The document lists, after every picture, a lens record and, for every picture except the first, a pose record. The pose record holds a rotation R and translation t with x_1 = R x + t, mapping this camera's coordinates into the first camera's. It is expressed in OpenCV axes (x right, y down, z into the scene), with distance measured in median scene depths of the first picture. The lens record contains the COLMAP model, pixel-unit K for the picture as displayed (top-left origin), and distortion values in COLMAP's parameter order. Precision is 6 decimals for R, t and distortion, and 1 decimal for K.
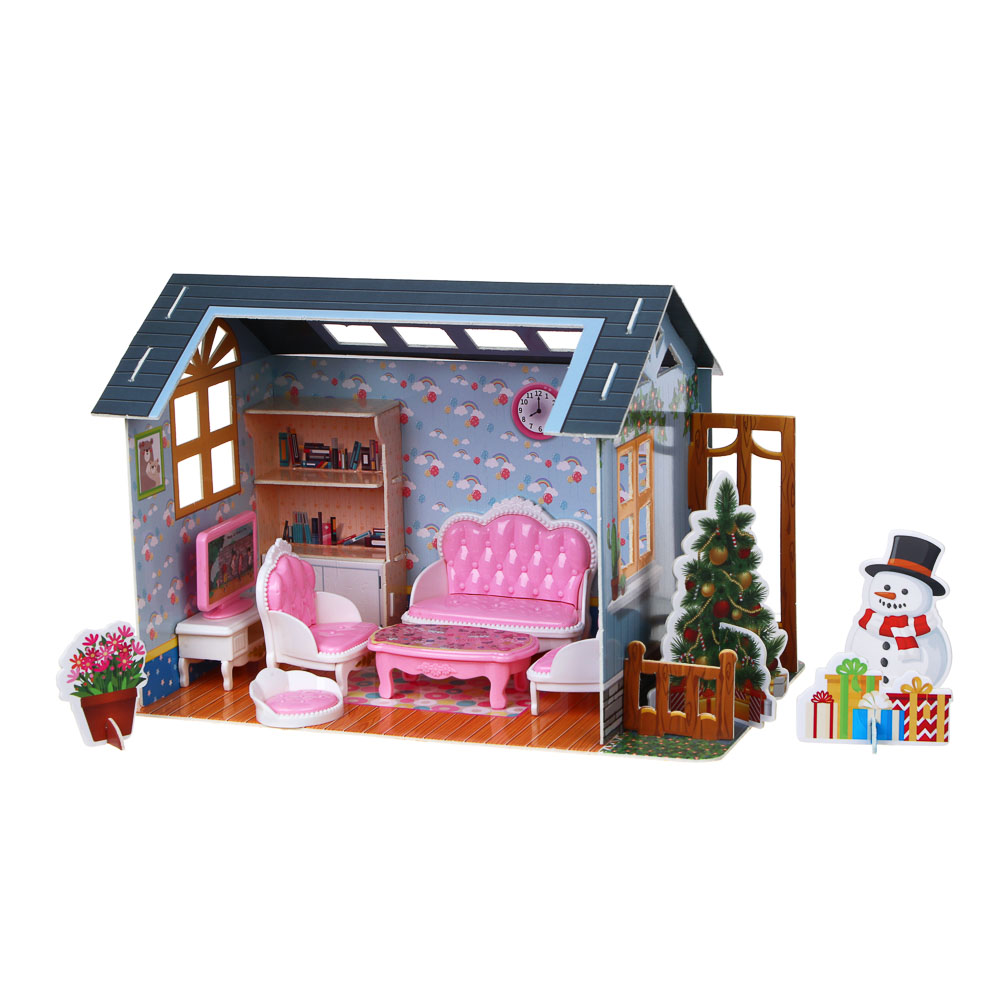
lens RADIAL K [[2677.3, 0, 500.0], [0, 2677.3, 500.0], [0, 0, 1]] dist [-0.041622, -0.206967]
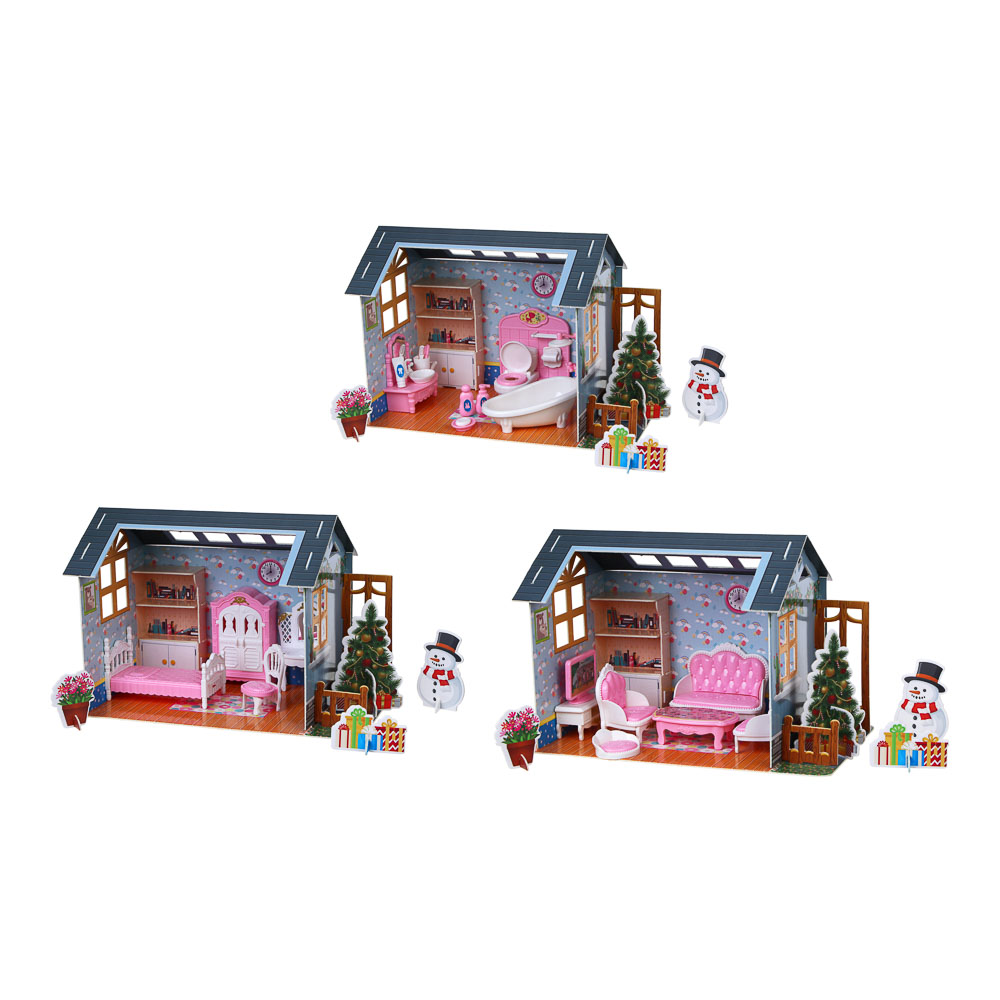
lens RADIAL K [[2677.3, 0, 500.0], [0, 2677.3, 500.0], [0, 0, 1]] dist [-0.041622, -0.206967]
pose [[0.994344, -0.004223, -0.106125, 0.048812], [-0.002606, 0.997939, -0.064122, 0.020901], [0.106178, 0.064036, 0.992283, -0.975874]]
